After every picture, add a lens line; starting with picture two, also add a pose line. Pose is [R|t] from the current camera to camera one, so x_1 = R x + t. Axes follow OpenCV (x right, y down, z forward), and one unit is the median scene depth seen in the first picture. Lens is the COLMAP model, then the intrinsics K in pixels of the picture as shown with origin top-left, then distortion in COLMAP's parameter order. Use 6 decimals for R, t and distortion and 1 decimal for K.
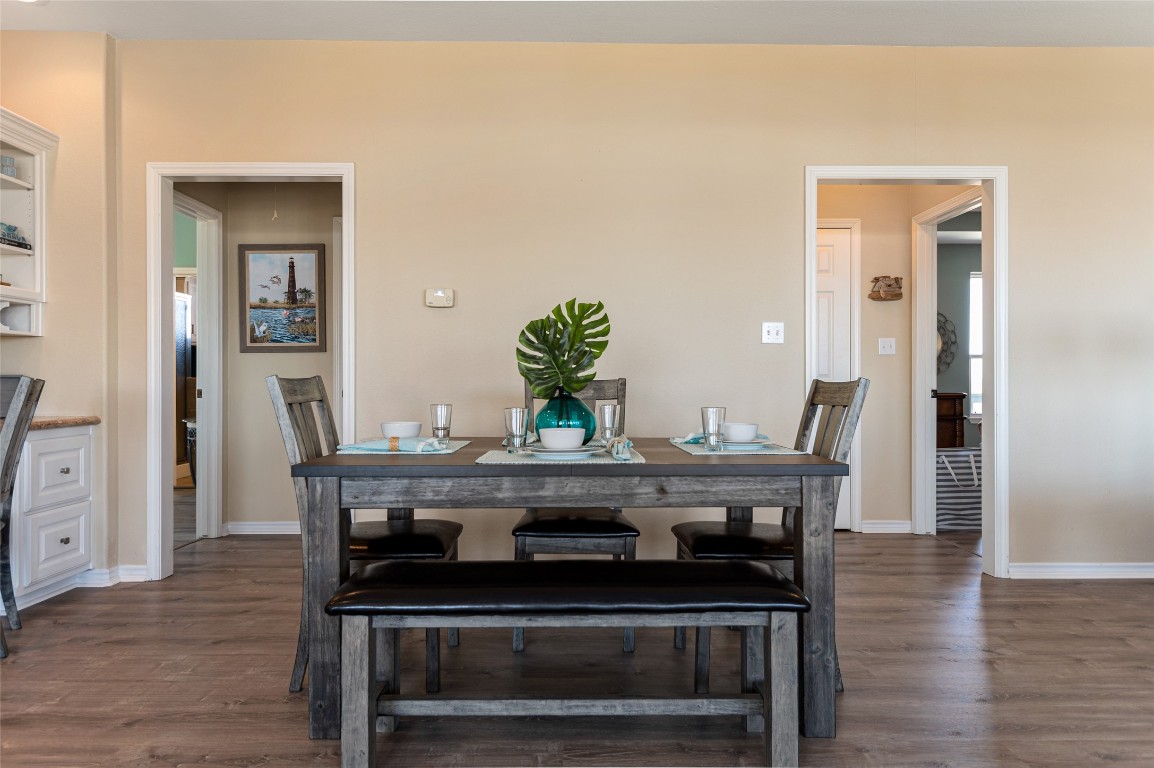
lens RADIAL K [[740.1, 0, 583.4], [0, 740.1, 386.4], [0, 0, 1]] dist [-0.004021, -0.004180]
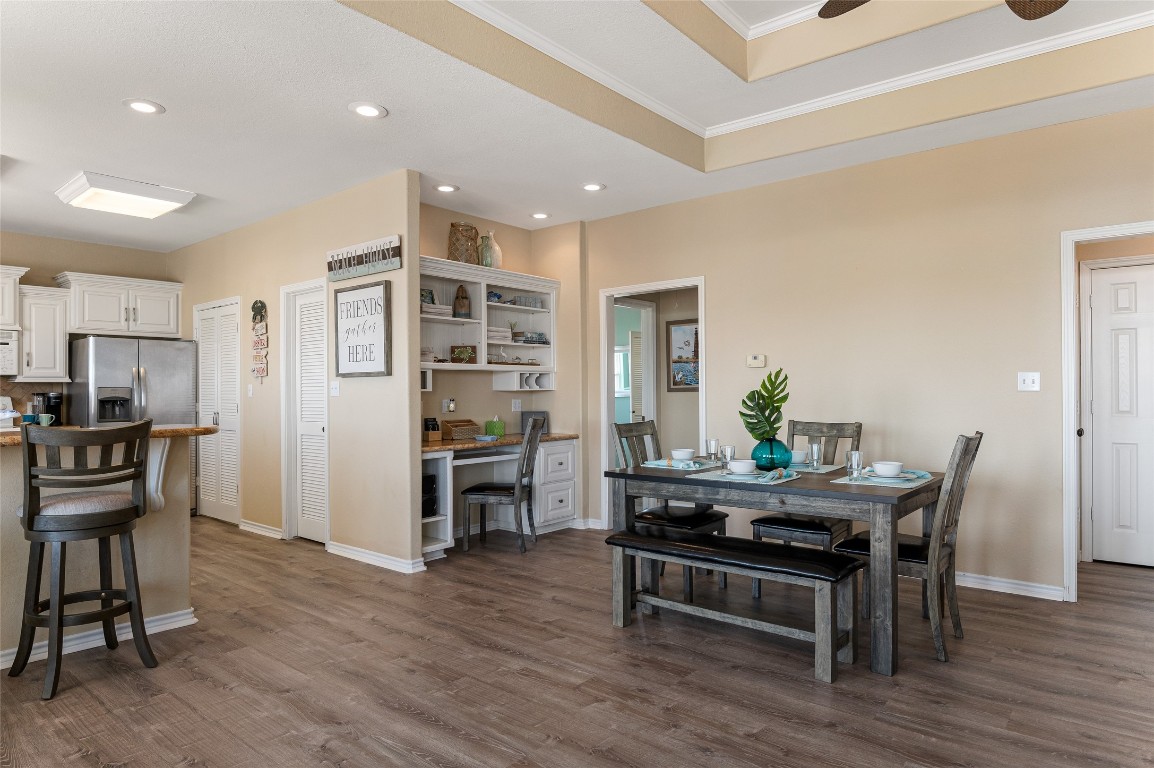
lens RADIAL K [[692.4, 0, 573.7], [0, 692.4, 385.5], [0, 0, 1]] dist [-0.020258, -0.003348]
pose [[0.751798, -0.009168, -0.659330, 0.504647], [0.005208, 0.999955, -0.007966, -0.072924], [0.659373, 0.002555, 0.751812, -0.312033]]
